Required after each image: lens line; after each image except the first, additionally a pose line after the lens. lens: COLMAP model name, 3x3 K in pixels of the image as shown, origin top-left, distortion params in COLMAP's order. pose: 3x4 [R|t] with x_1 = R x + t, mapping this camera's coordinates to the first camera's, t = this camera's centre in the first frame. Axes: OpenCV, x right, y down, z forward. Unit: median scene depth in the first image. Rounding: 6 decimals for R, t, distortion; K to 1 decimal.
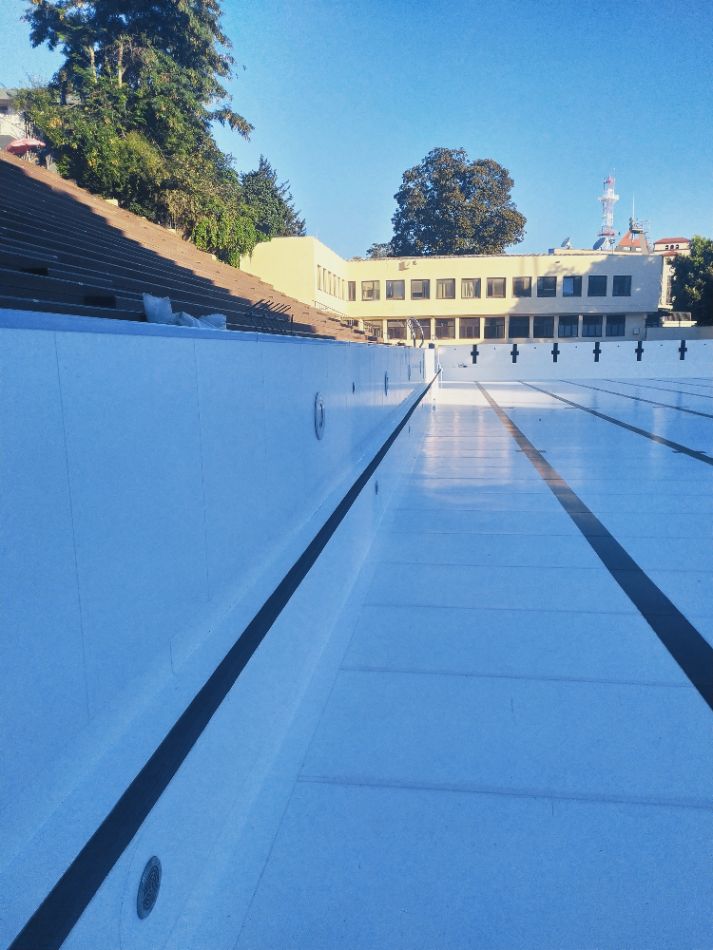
lens RADIAL K [[709.5, 0, 356.5], [0, 709.5, 475.0], [0, 0, 1]] dist [0.076814, -0.037780]
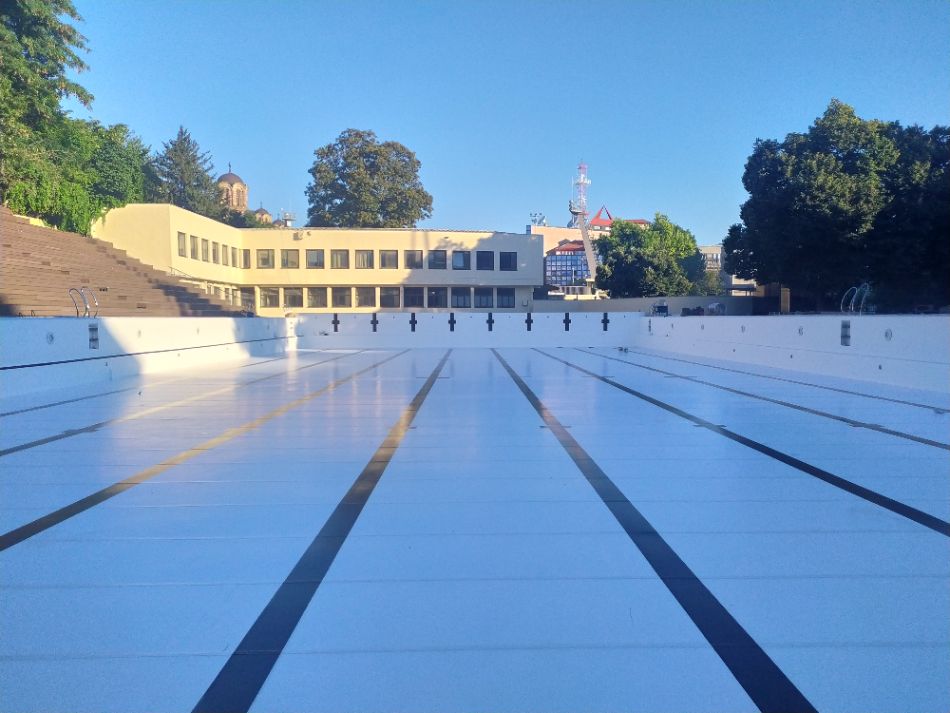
lens RADIAL K [[709.5, 0, 475.0], [0, 709.5, 356.5], [0, 0, 1]] dist [0.076814, -0.037780]
pose [[0.991716, 0.001928, 0.128438, 0.183301], [0.013248, 0.993021, -0.117192, -0.000429], [-0.127768, 0.117922, 0.984769, -0.011968]]
